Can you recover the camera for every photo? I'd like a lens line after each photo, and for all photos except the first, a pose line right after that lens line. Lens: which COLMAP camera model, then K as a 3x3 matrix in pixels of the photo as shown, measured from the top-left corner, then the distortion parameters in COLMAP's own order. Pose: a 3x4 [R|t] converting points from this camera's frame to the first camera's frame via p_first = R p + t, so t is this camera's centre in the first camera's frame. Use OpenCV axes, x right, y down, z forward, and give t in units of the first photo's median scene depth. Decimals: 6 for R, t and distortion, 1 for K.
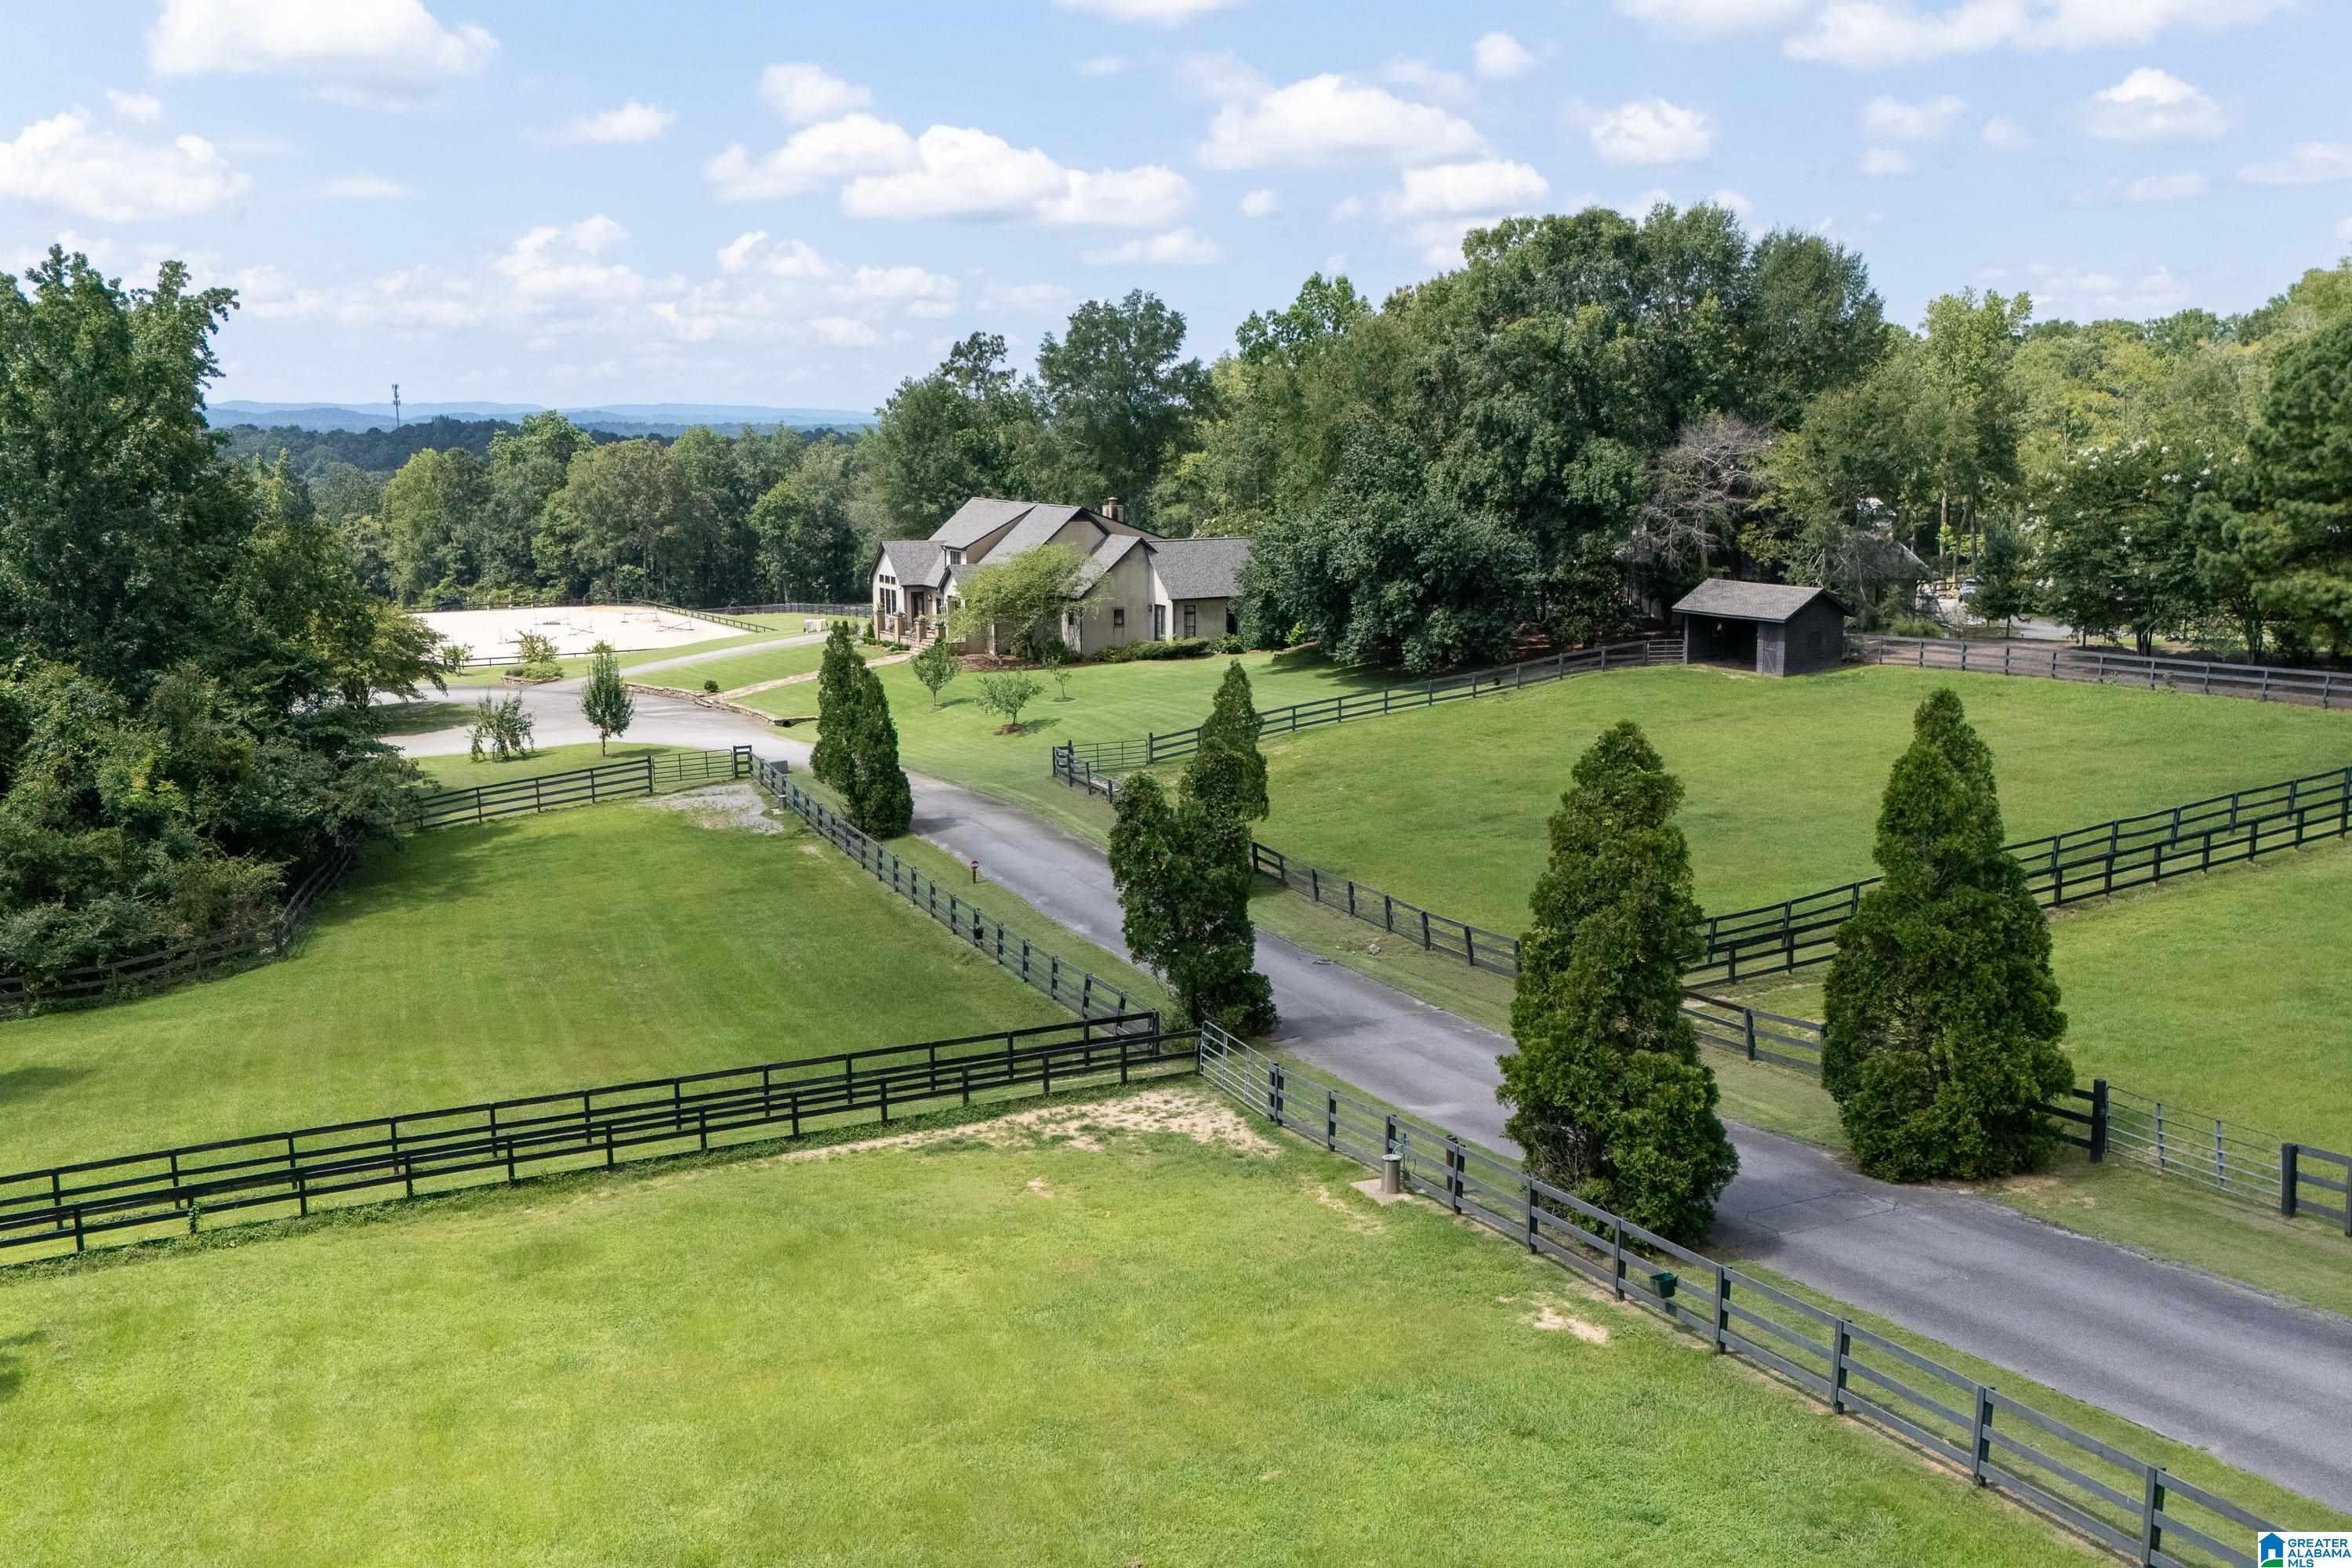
lens RADIAL K [[2055.4, 0, 1175.7], [0, 2055.4, 806.9], [0, 0, 1]] dist [0.107023, -0.137833]
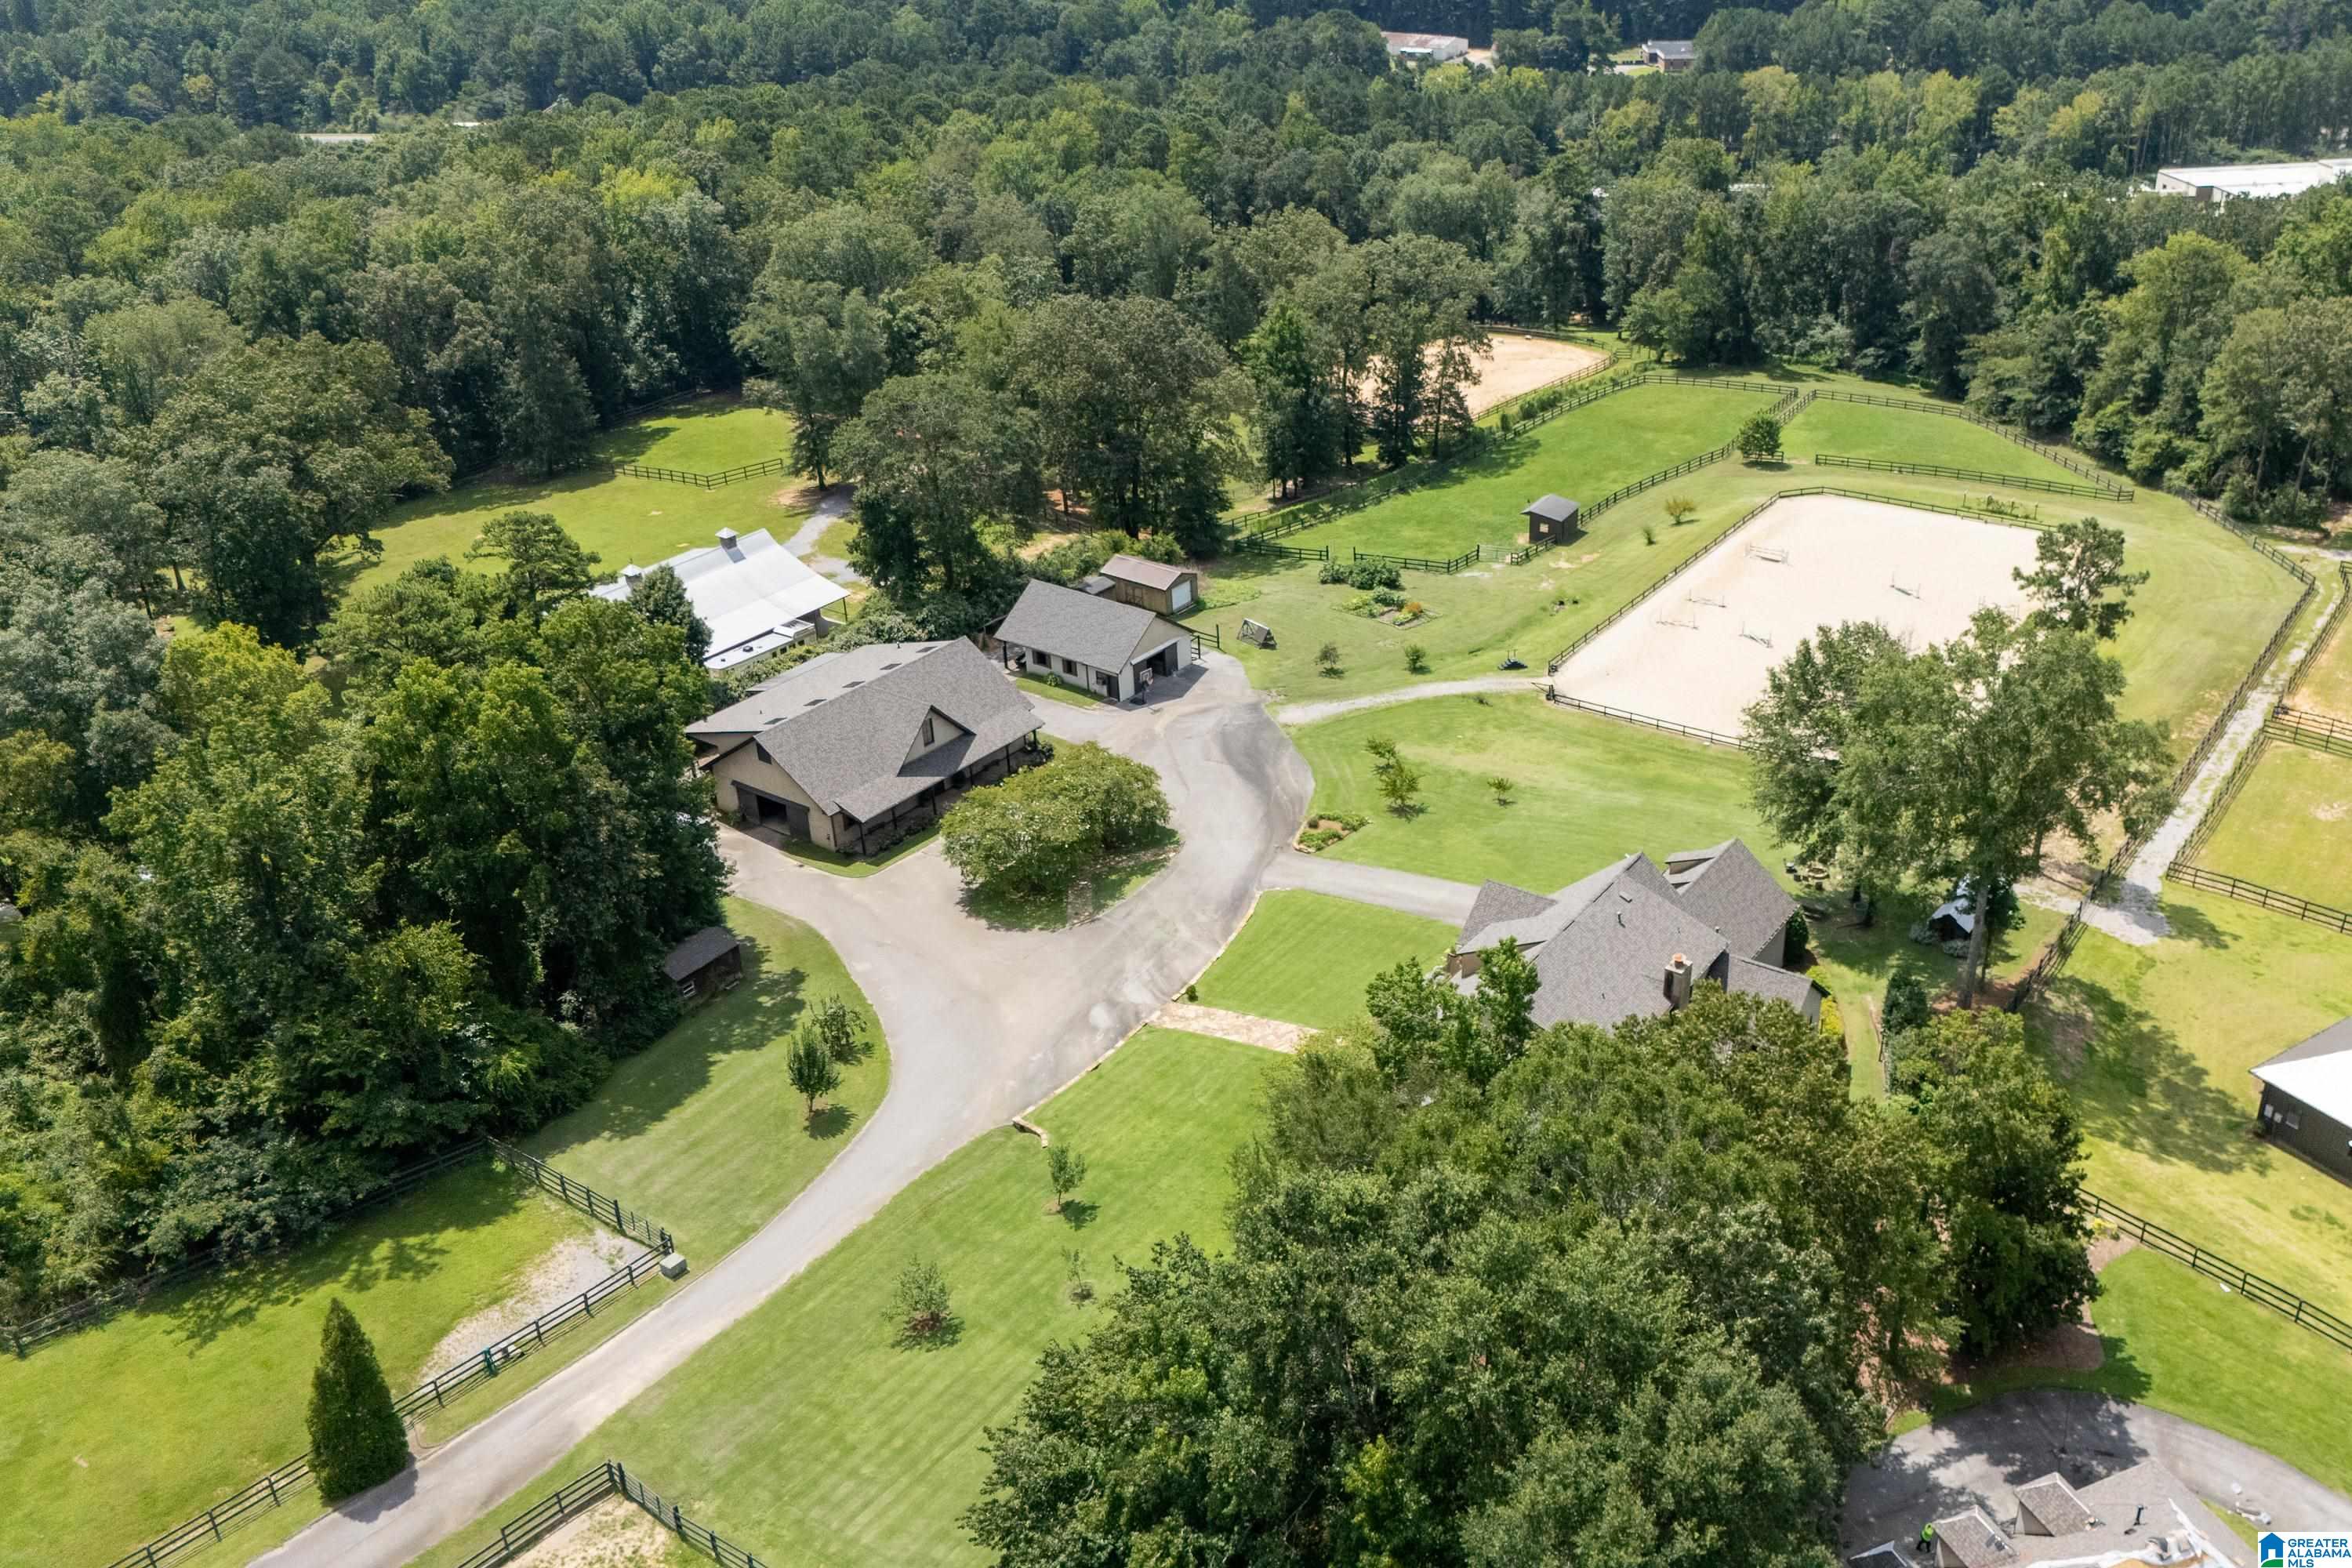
lens RADIAL K [[2055.4, 0, 1401.9], [0, 2055.4, 781.7], [0, 0, 1]] dist [0.107023, -0.137833]
pose [[0.491451, 0.410712, -0.767979, 0.512869], [-0.167933, 0.909958, 0.379177, -0.519572], [0.854561, -0.057378, 0.516172, 0.579199]]
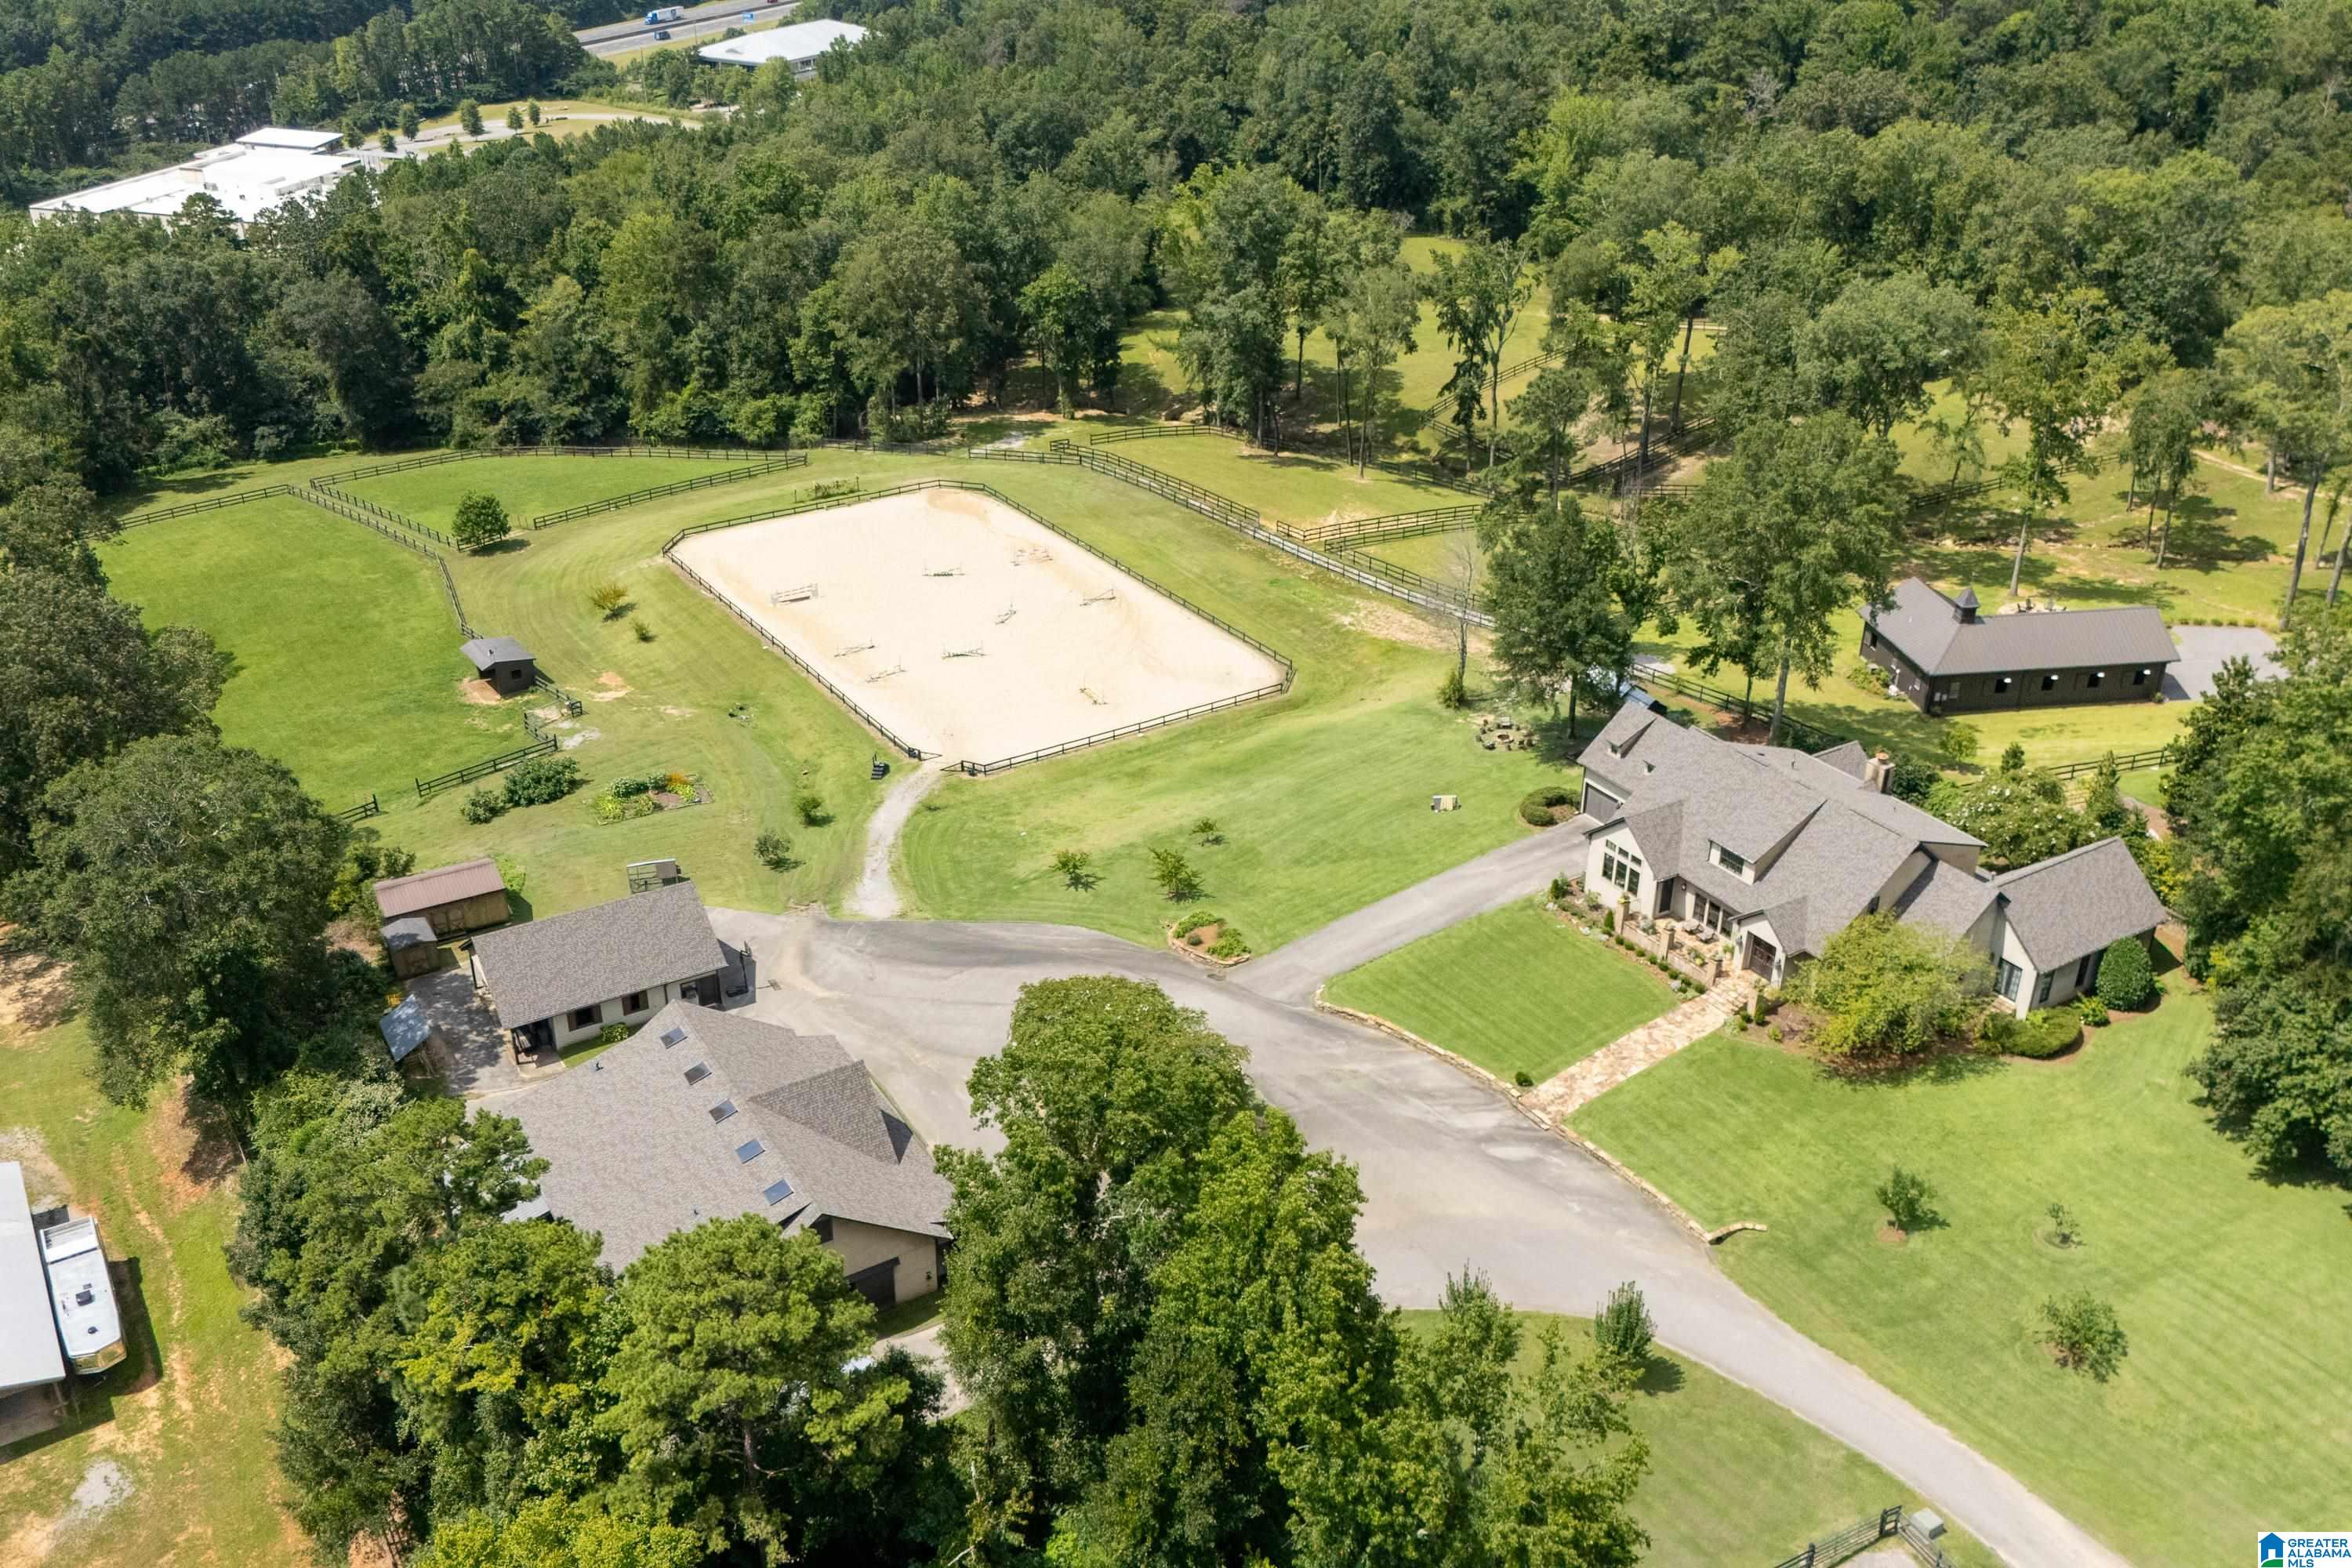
lens RADIAL K [[2055.4, 0, 1173.4], [0, 2055.4, 779.9], [0, 0, 1]] dist [0.107023, -0.137833]
pose [[0.998405, -0.014781, 0.054481, -0.412572], [-0.001539, 0.957626, 0.288009, -0.428924], [-0.056430, -0.287634, 0.956077, 0.189382]]
